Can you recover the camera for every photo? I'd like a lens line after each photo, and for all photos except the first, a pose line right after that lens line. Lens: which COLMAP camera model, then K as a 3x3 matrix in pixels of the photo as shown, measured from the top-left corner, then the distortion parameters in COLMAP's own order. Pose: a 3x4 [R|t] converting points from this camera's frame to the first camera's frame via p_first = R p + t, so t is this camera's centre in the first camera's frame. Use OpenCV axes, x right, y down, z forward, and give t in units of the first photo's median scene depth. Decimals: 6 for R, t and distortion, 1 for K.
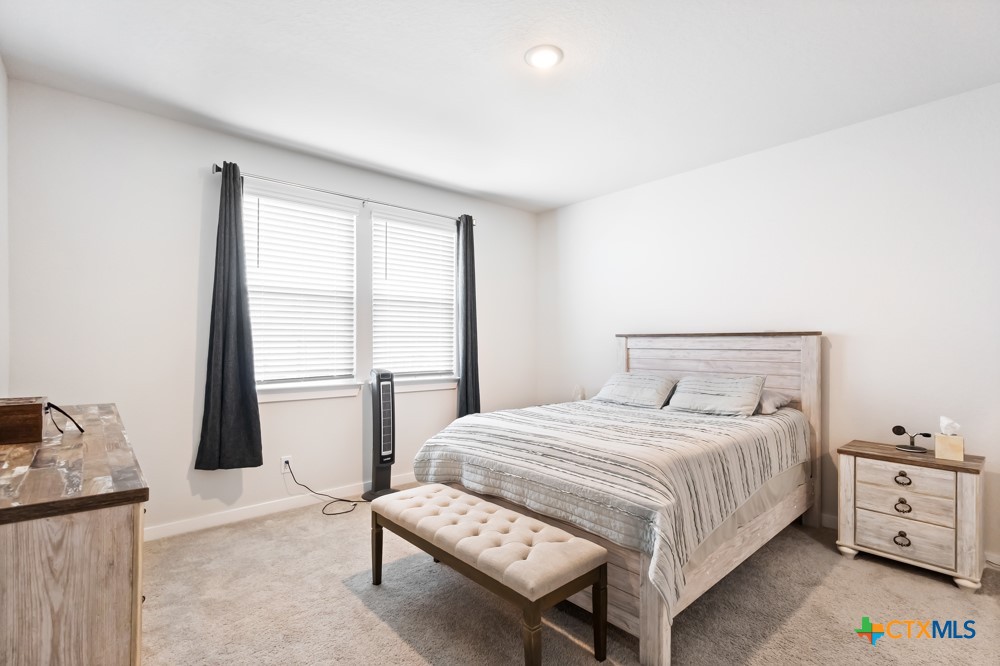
lens RADIAL K [[465.5, 0, 476.6], [0, 465.5, 335.8], [0, 0, 1]] dist [-0.000906, 0.000197]
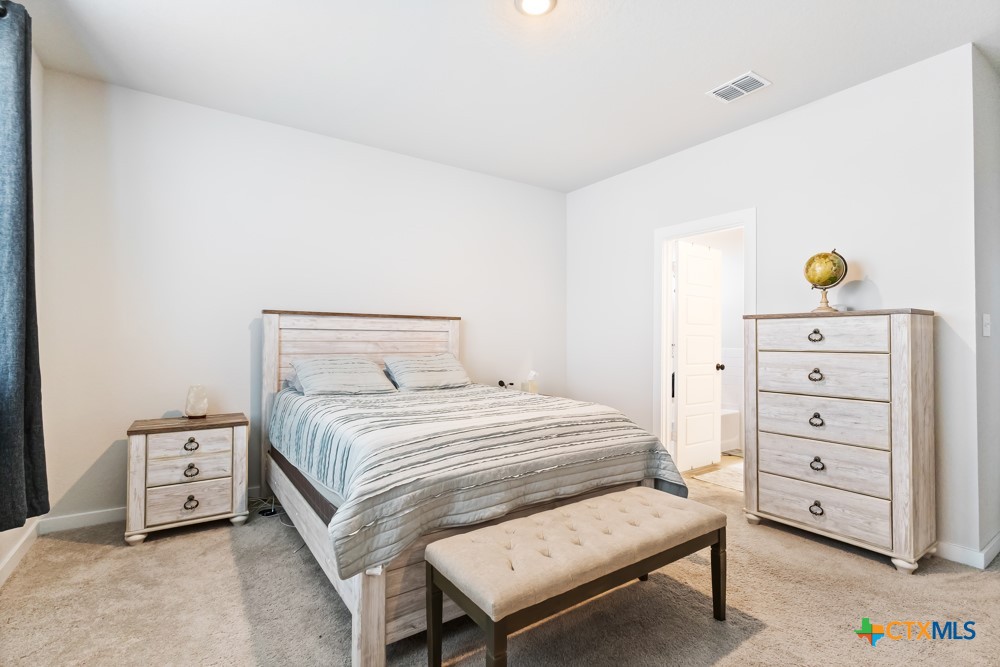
lens RADIAL K [[465.5, 0, 476.6], [0, 465.5, 336.3], [0, 0, 1]] dist [-0.000906, 0.000197]
pose [[0.120658, 0.003721, 0.992687, -0.672334], [-0.022124, 0.999755, -0.001059, 0.050766], [-0.992448, -0.021835, 0.120710, 0.879894]]
